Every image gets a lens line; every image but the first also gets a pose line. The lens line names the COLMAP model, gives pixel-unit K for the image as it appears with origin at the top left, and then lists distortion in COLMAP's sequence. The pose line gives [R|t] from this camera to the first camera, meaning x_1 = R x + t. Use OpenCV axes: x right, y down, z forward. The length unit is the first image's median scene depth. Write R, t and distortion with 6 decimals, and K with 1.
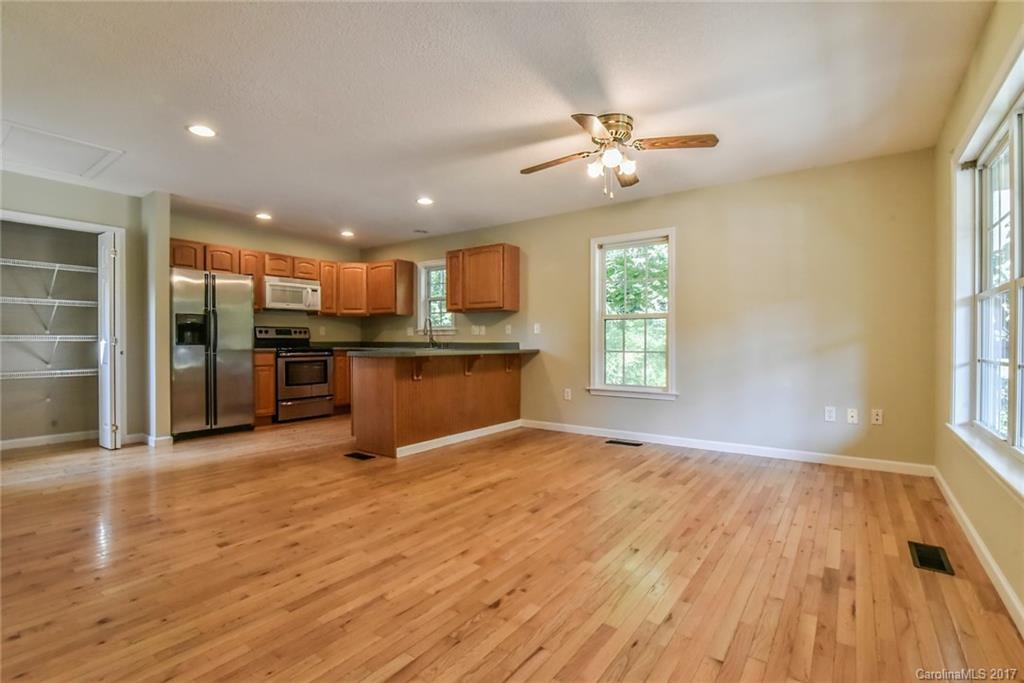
lens RADIAL K [[473.4, 0, 469.5], [0, 473.4, 343.0], [0, 0, 1]] dist [-0.015938, 0.000082]
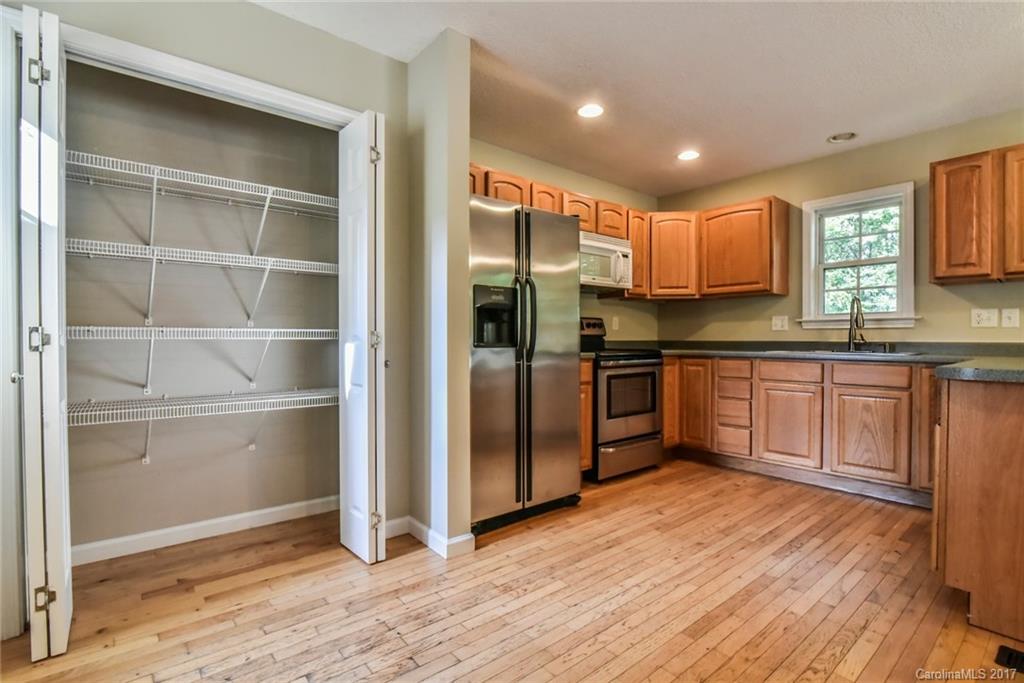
lens RADIAL K [[488.6, 0, 502.2], [0, 488.6, 344.9], [0, 0, 1]] dist [-0.018655, -0.000031]
pose [[0.974910, 0.002837, -0.222580, -0.477204], [-0.001007, 0.999965, 0.008338, -0.003312], [0.222595, -0.007905, 0.974879, 0.497740]]
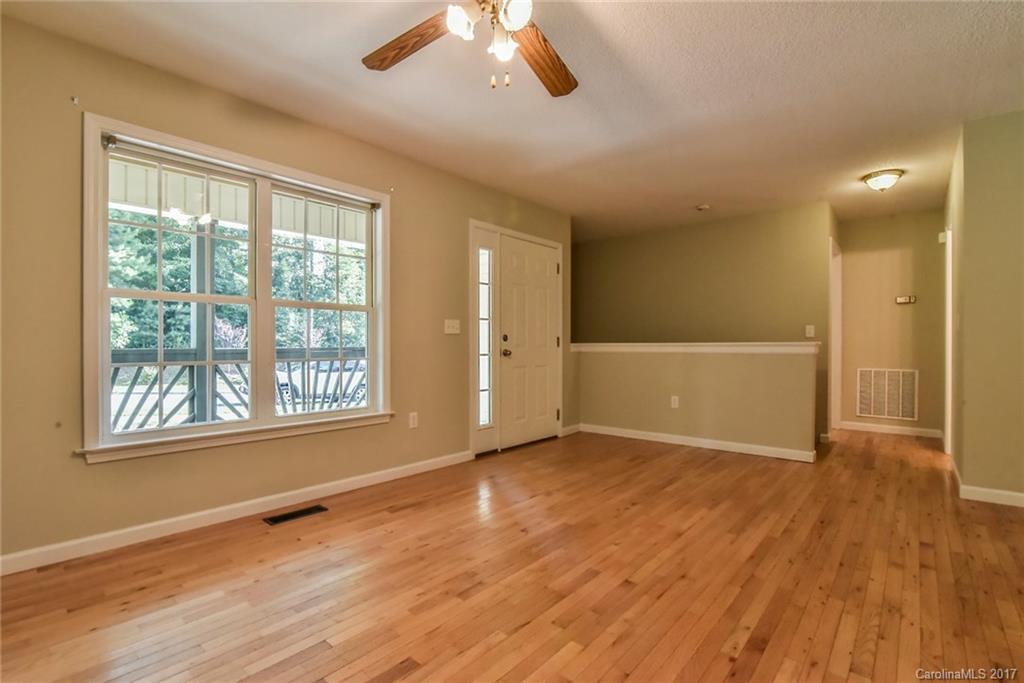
lens RADIAL K [[514.6, 0, 482.5], [0, 514.6, 346.1], [0, 0, 1]] dist [-0.021061, 0.000426]
pose [[-0.999070, 0.000678, 0.043103, 0.177373], [0.000988, 0.999974, 0.007168, -0.003170], [-0.043097, 0.007204, -0.999045, 0.986034]]
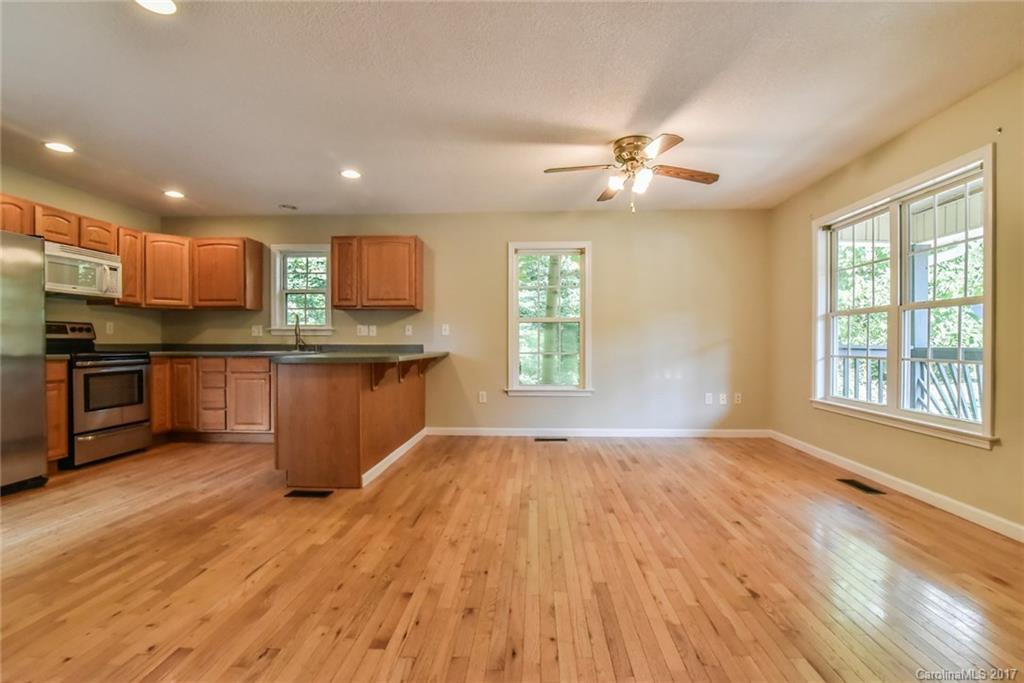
lens RADIAL K [[488.6, 0, 502.2], [0, 488.6, 344.9], [0, 0, 1]] dist [-0.018655, -0.000031]
pose [[0.825470, -0.002240, 0.564441, -0.359515], [0.001515, 0.999997, 0.001753, -0.002314], [-0.564444, -0.000592, 0.825471, 0.148637]]
